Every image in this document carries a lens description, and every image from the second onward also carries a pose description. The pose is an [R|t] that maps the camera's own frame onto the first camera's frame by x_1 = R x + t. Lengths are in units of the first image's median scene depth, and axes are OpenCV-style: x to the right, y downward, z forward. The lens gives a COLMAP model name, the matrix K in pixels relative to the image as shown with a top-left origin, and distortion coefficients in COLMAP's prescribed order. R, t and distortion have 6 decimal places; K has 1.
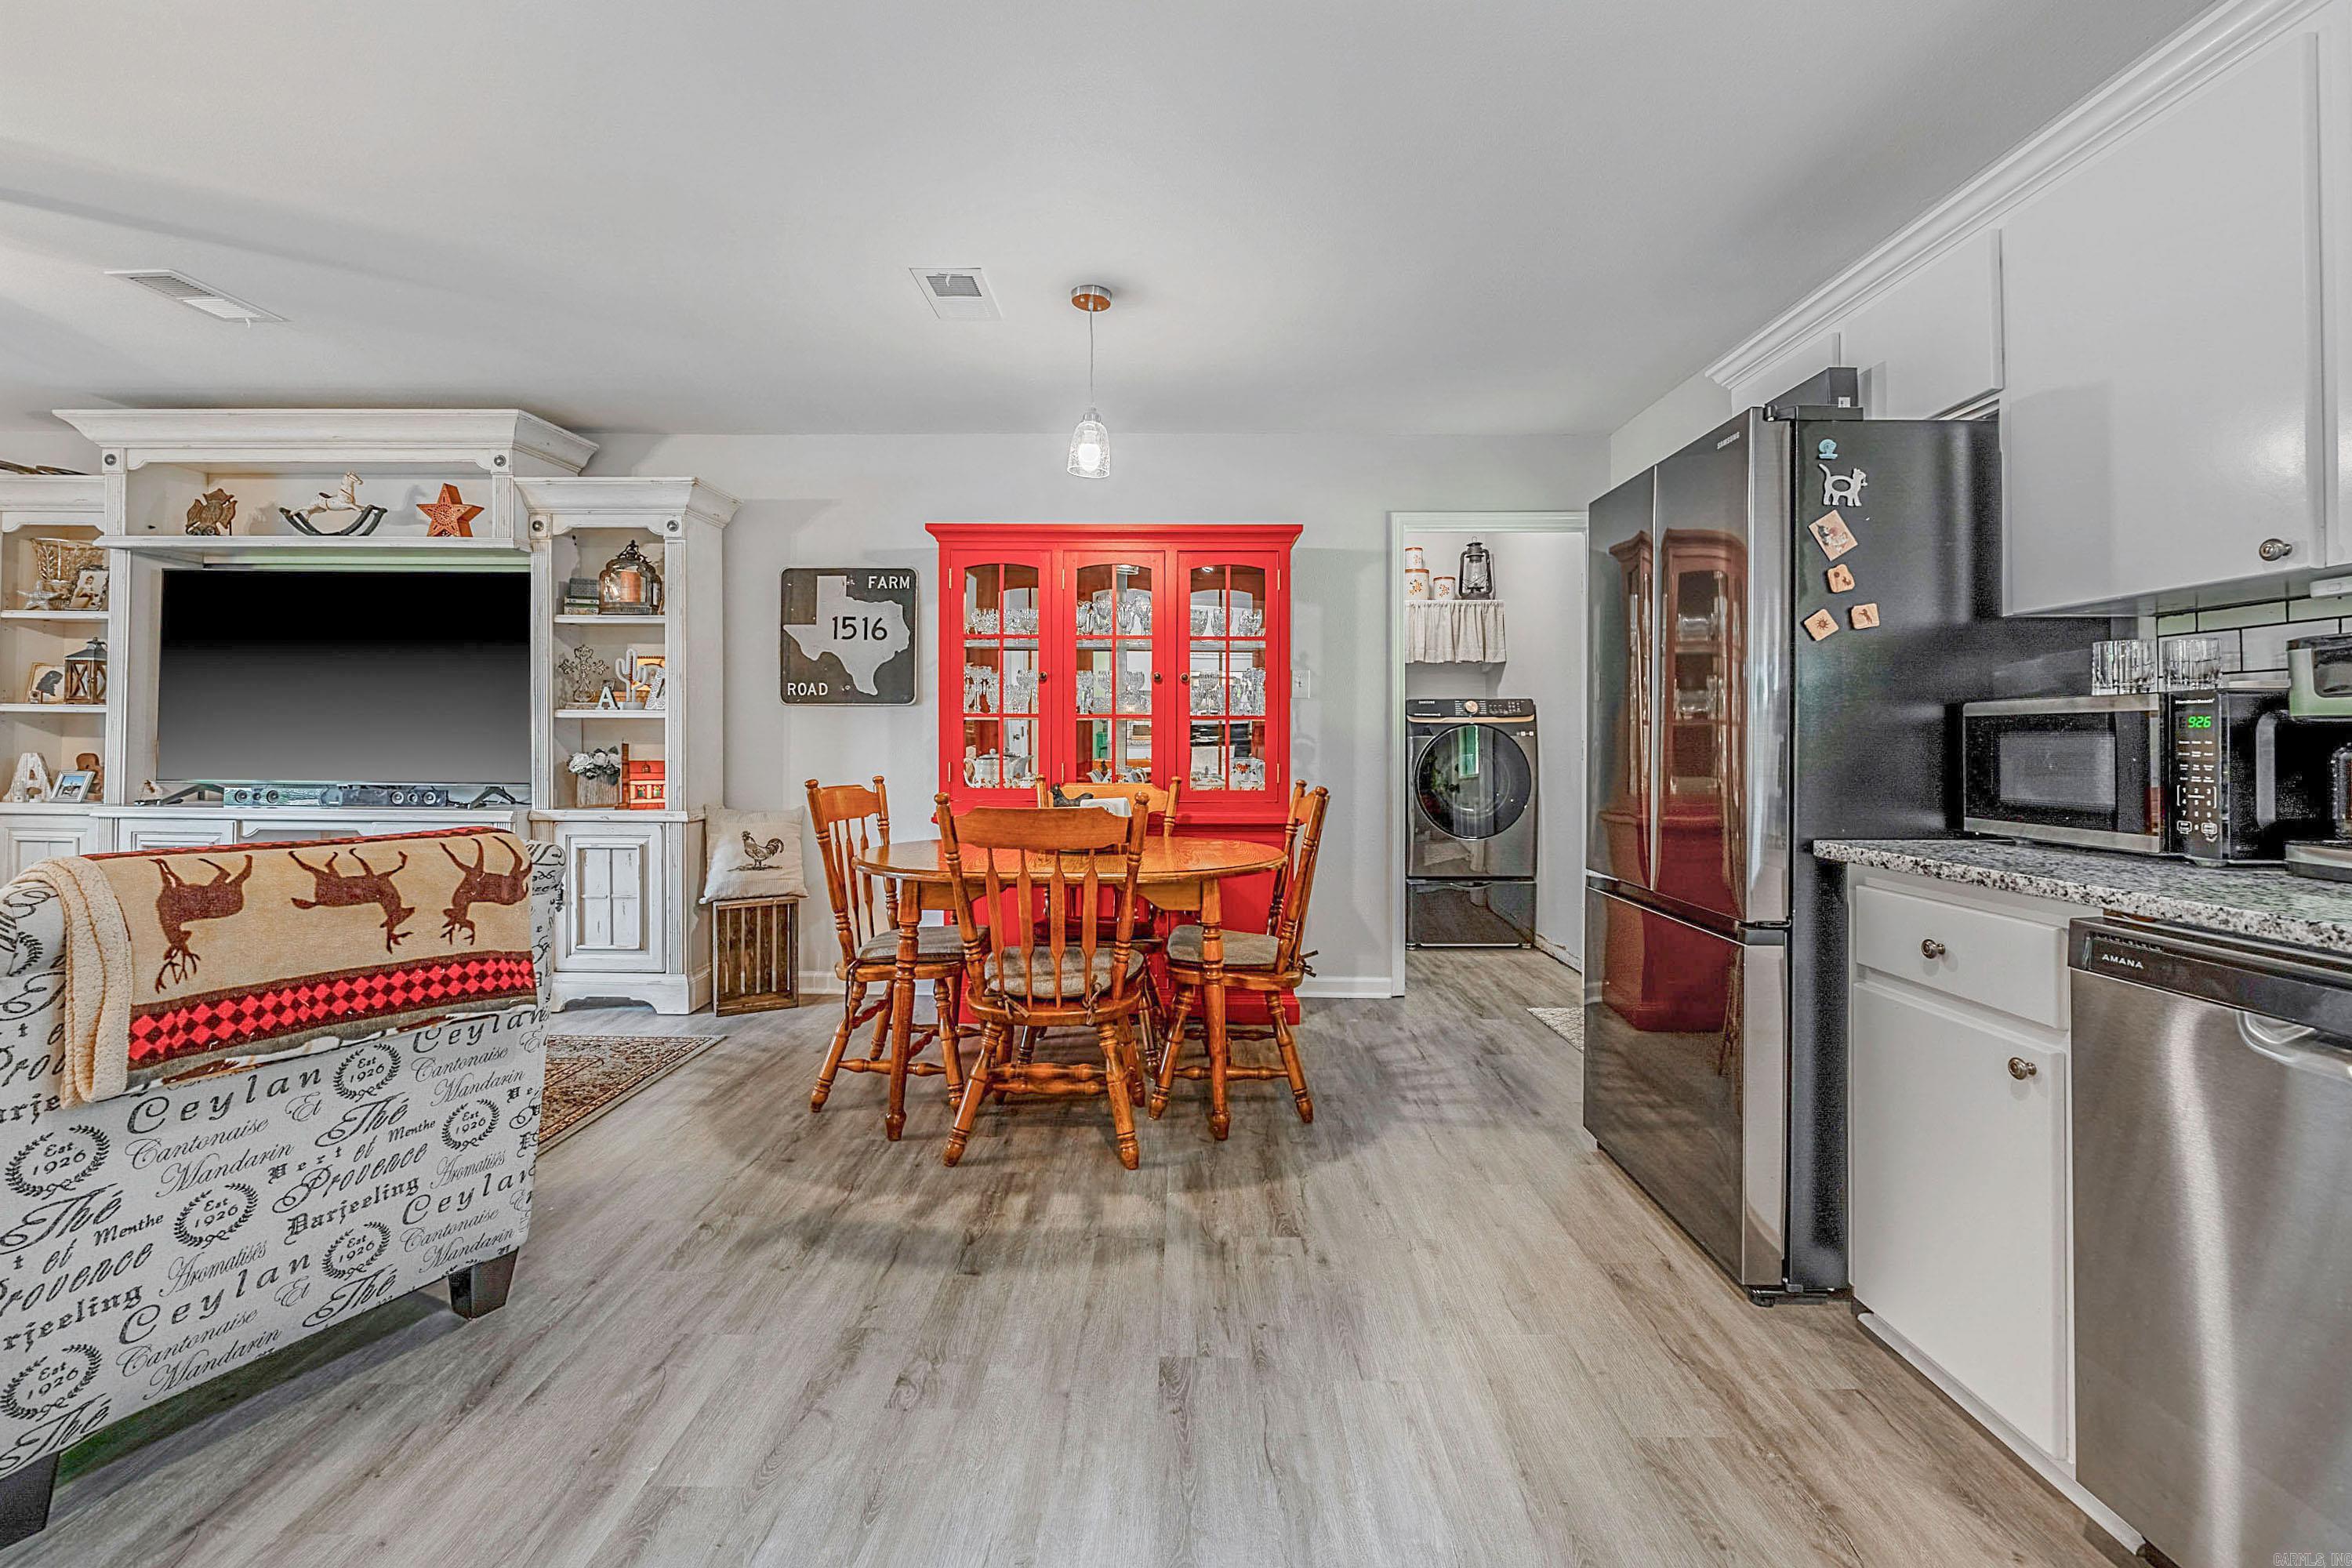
lens RADIAL K [[999.3, 0, 1175.4], [0, 999.3, 737.3], [0, 0, 1]] dist [-0.004839, 0.000071]
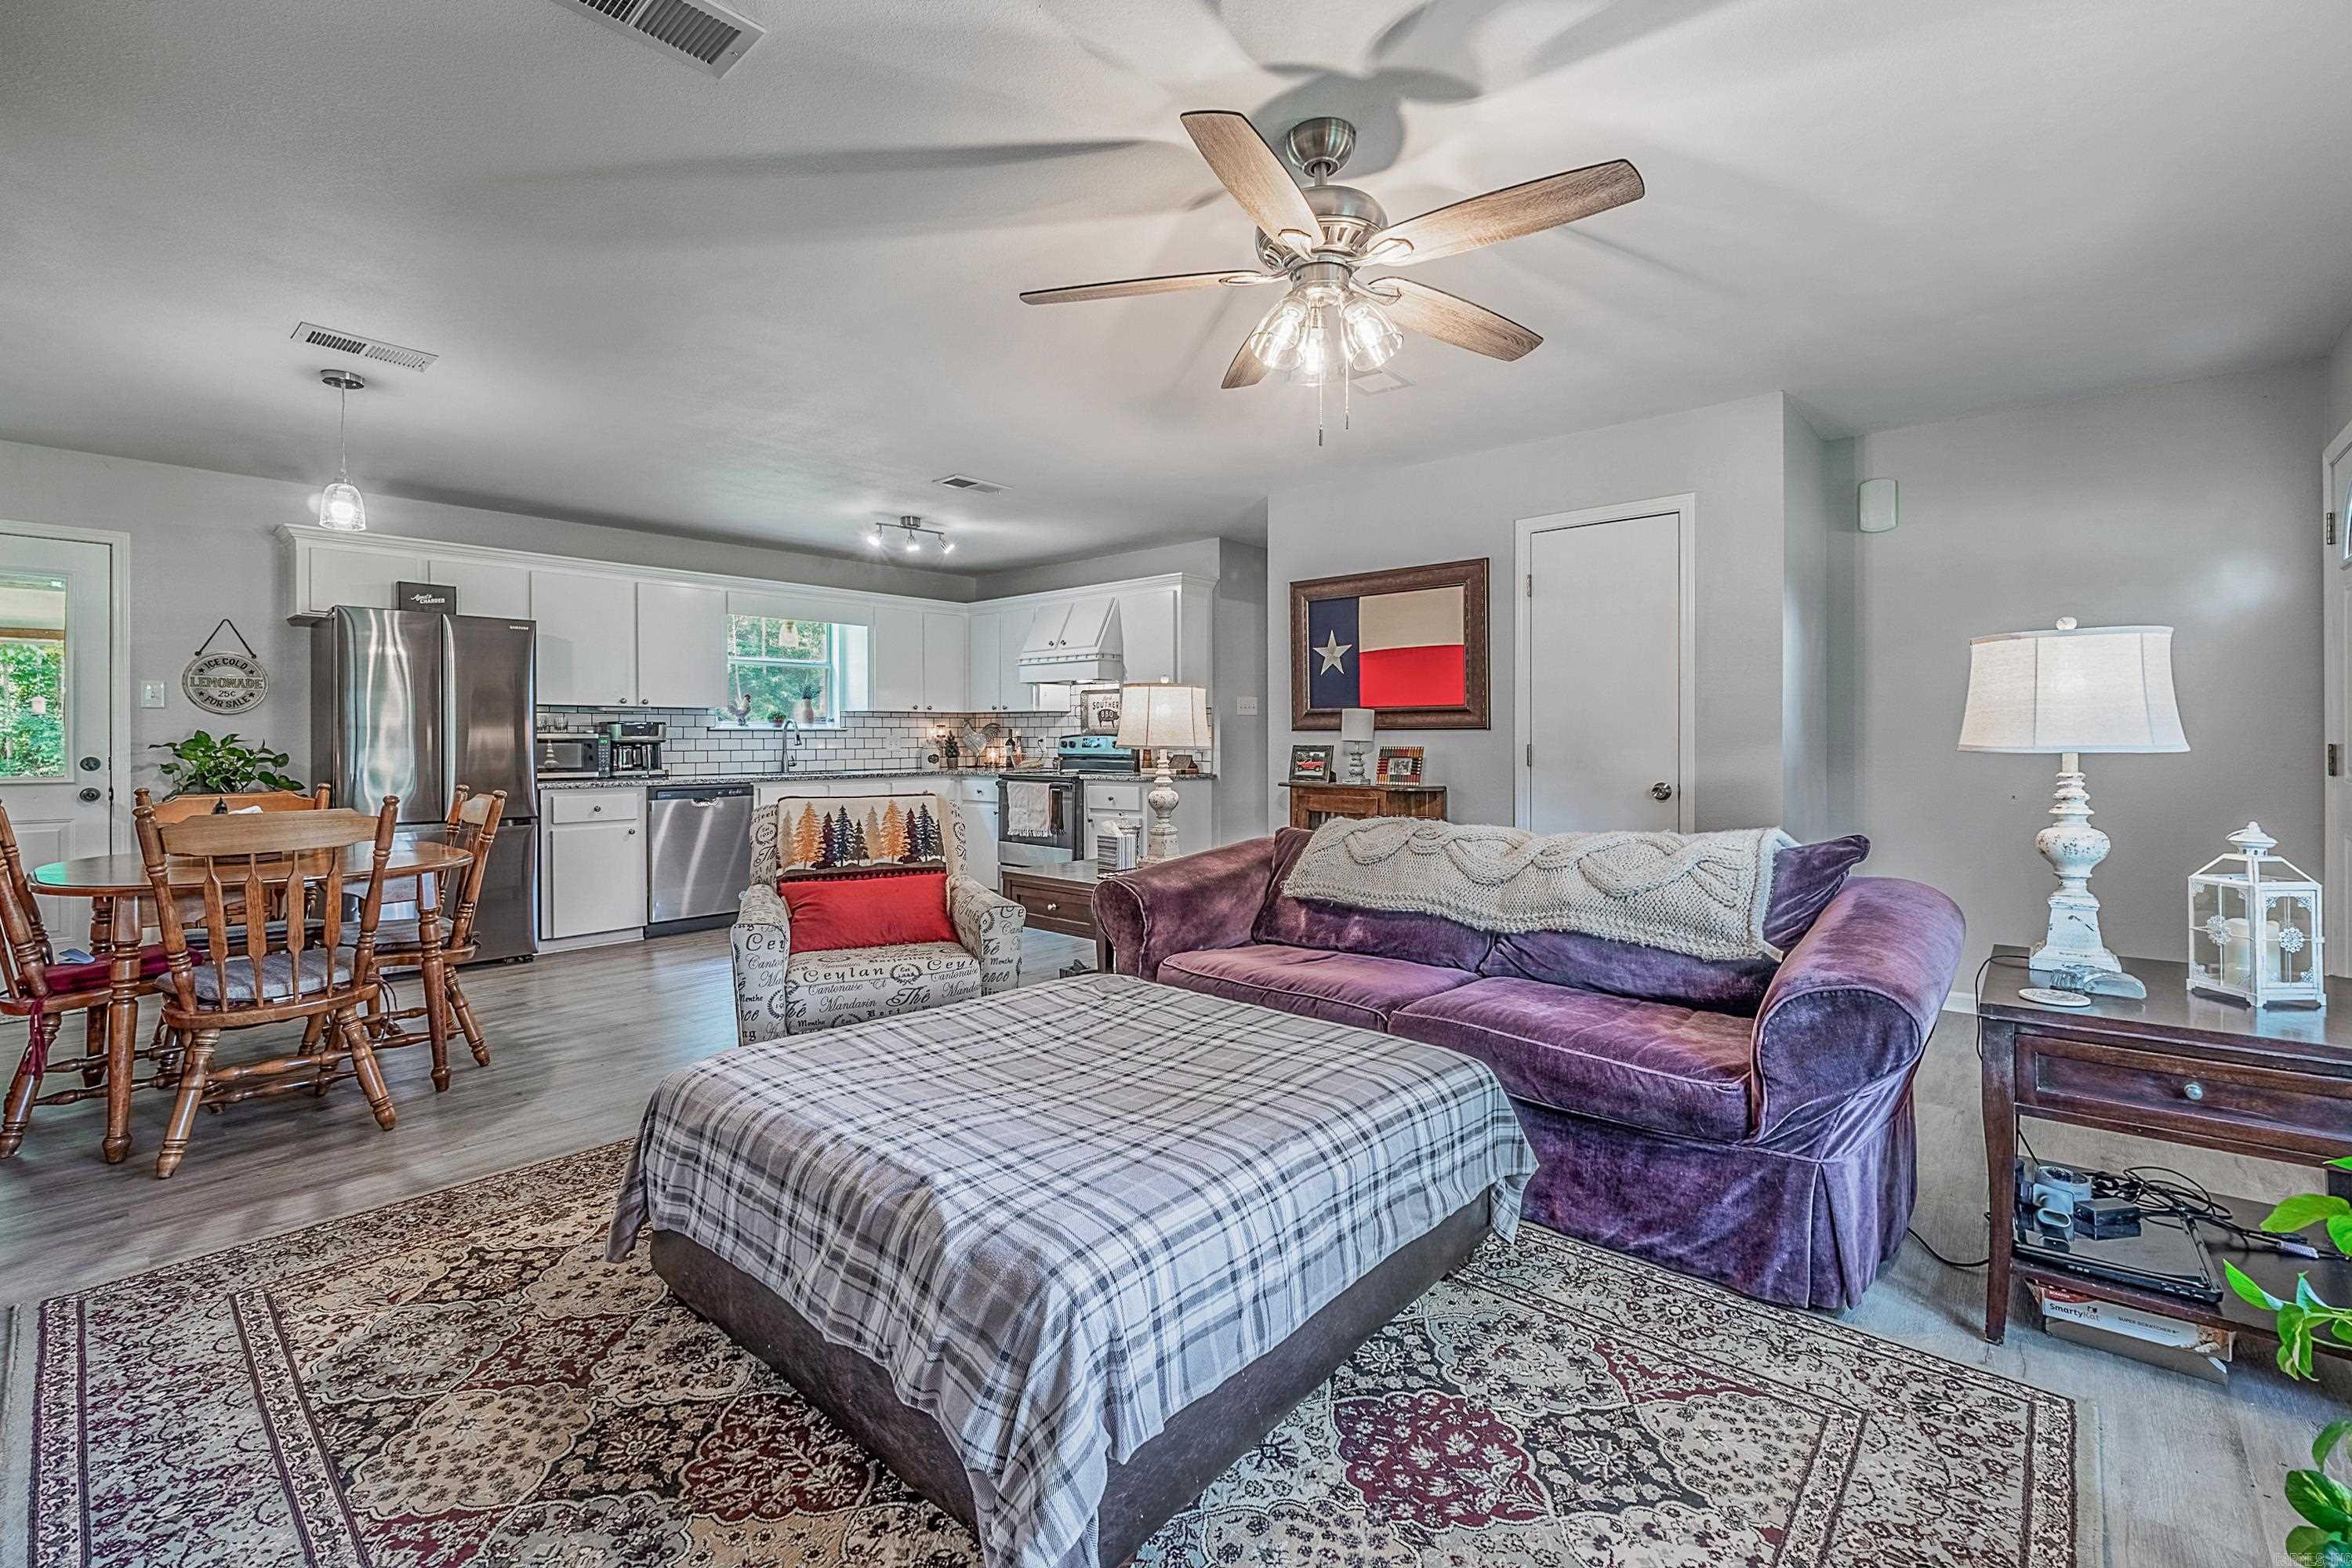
lens RADIAL K [[999.3, 0, 1172.6], [0, 999.3, 738.5], [0, 0, 1]] dist [-0.004839, 0.000071]
pose [[-0.752459, -0.004772, 0.658622, -1.596193], [-0.007636, 0.999970, -0.001478, -0.019001], [-0.658595, -0.006141, -0.752473, 1.232213]]
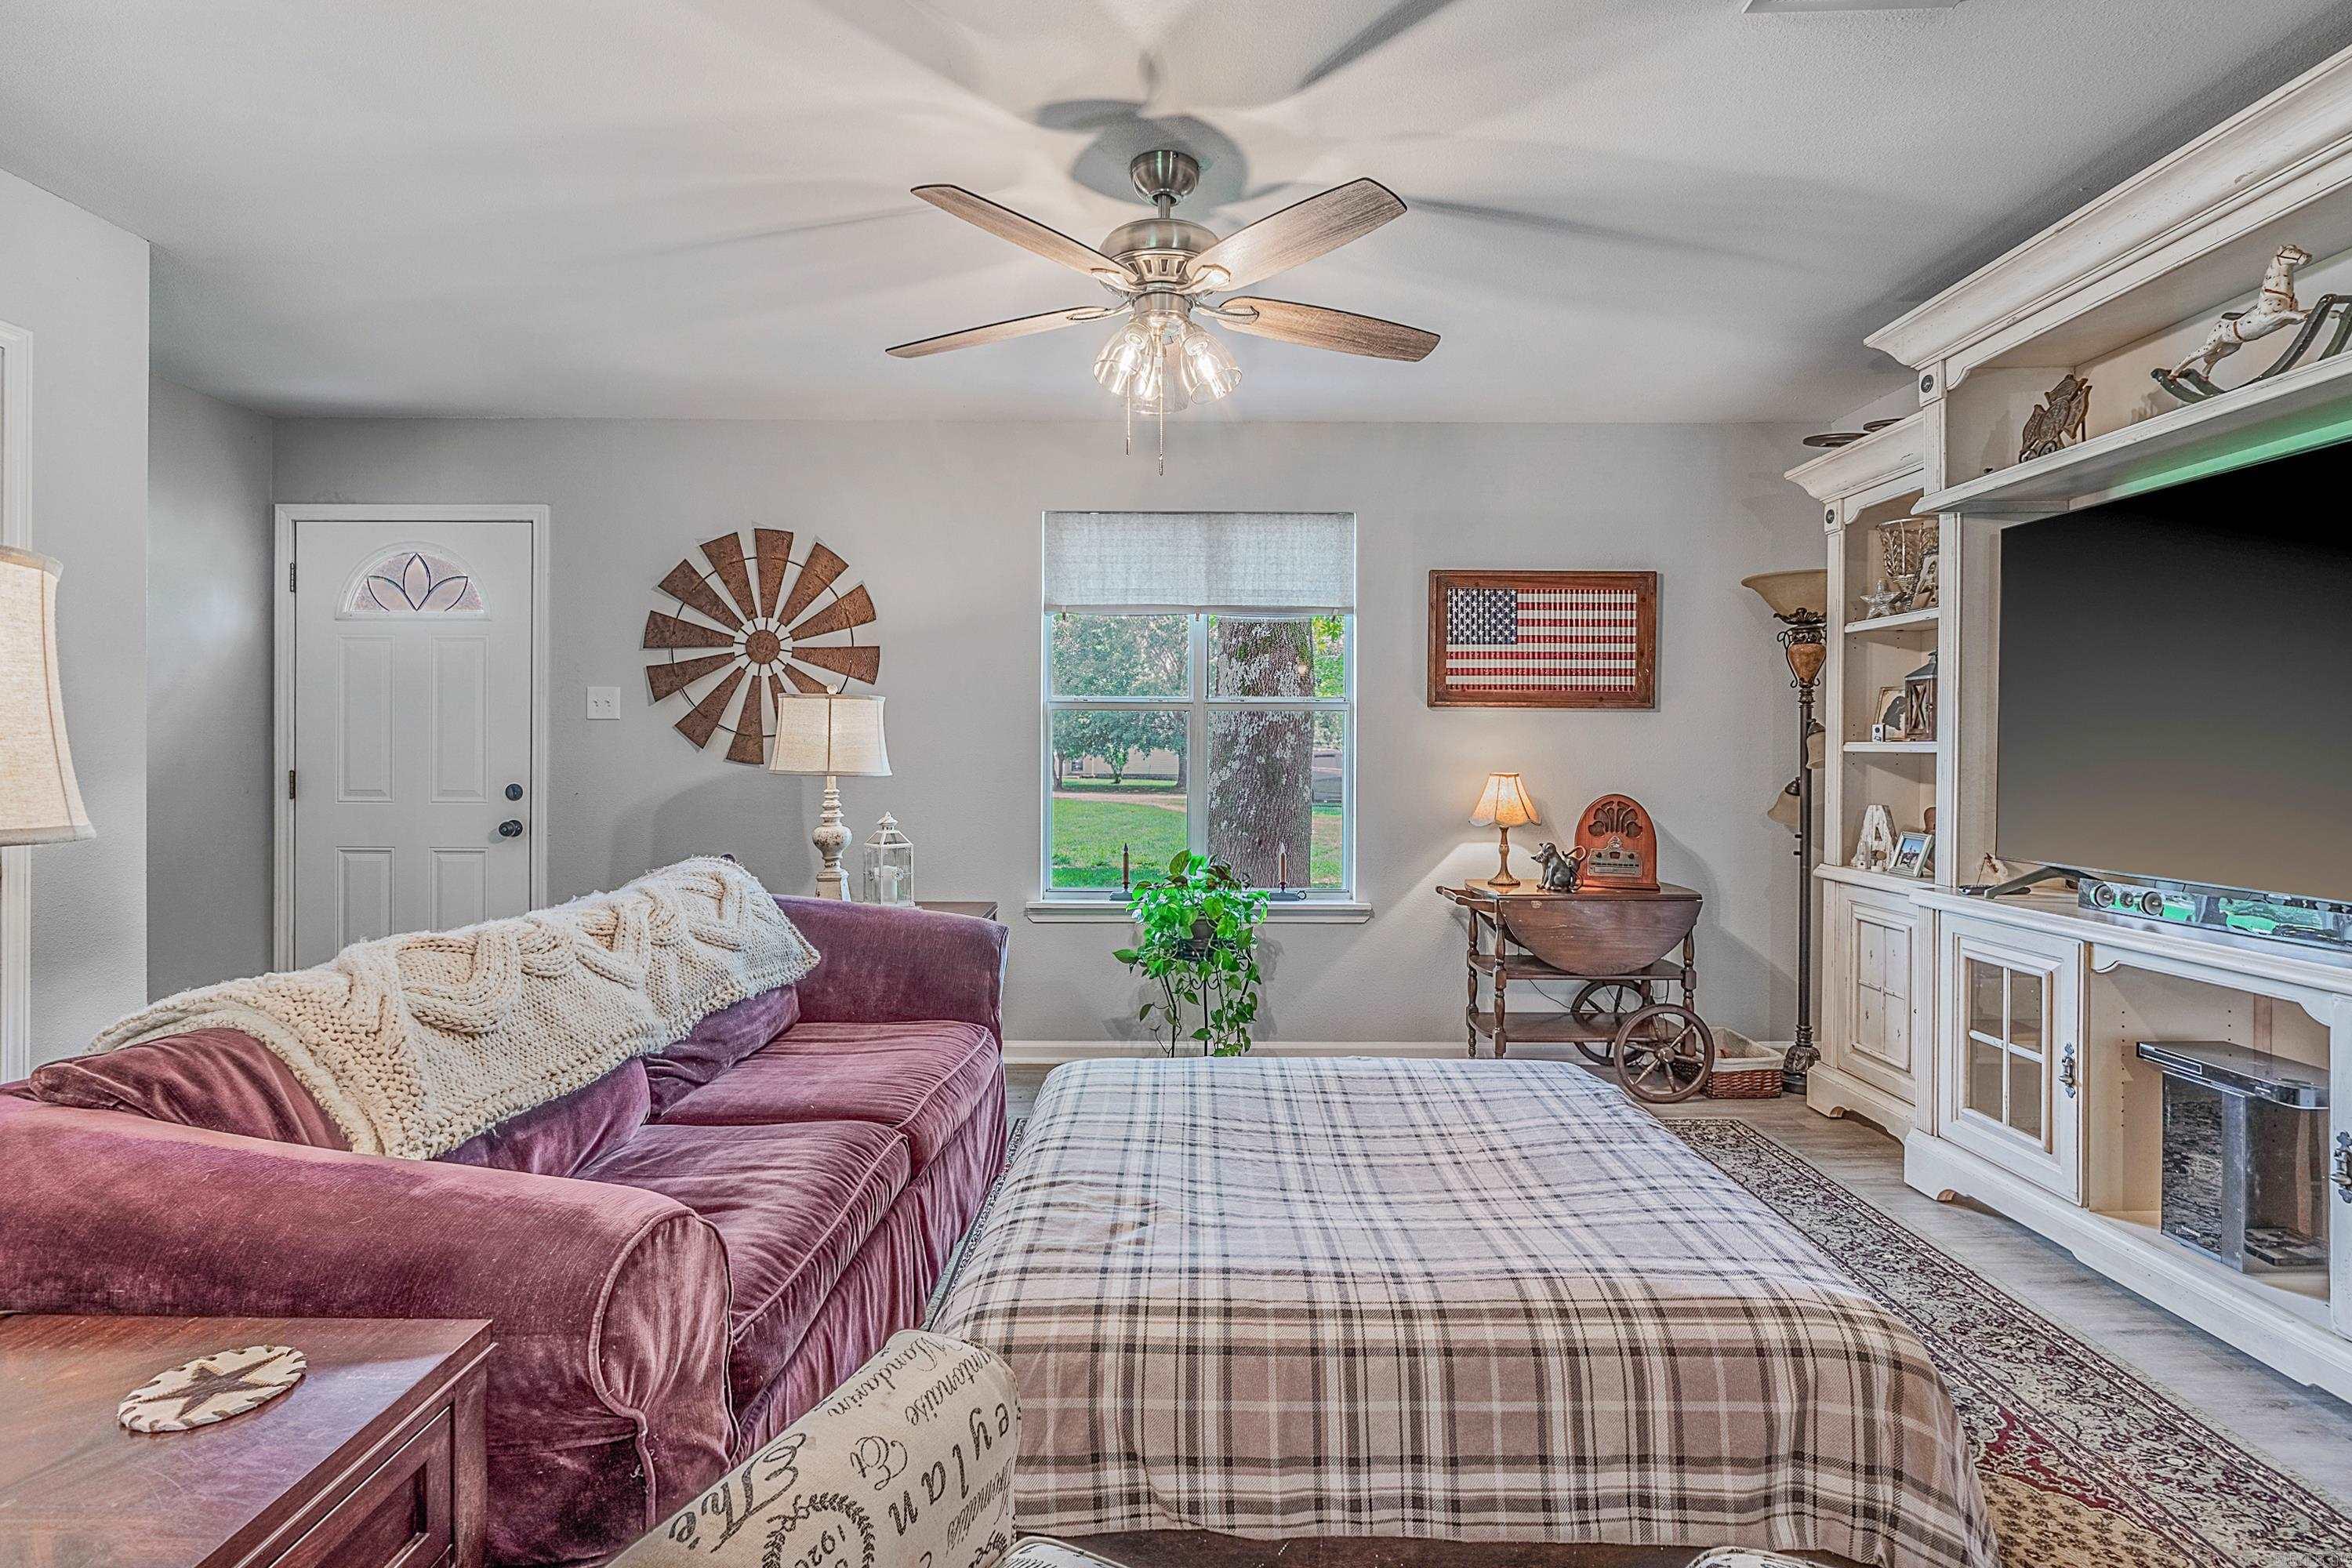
lens RADIAL K [[1123.8, 0, 1181.9], [0, 1123.8, 755.2], [0, 0, 1]] dist [-0.004961, -0.000762]
pose [[0.013911, -0.007160, -0.999878, -0.410585], [0.004603, 0.999964, -0.007097, -0.026997], [0.999893, -0.004504, 0.013944, 0.630034]]
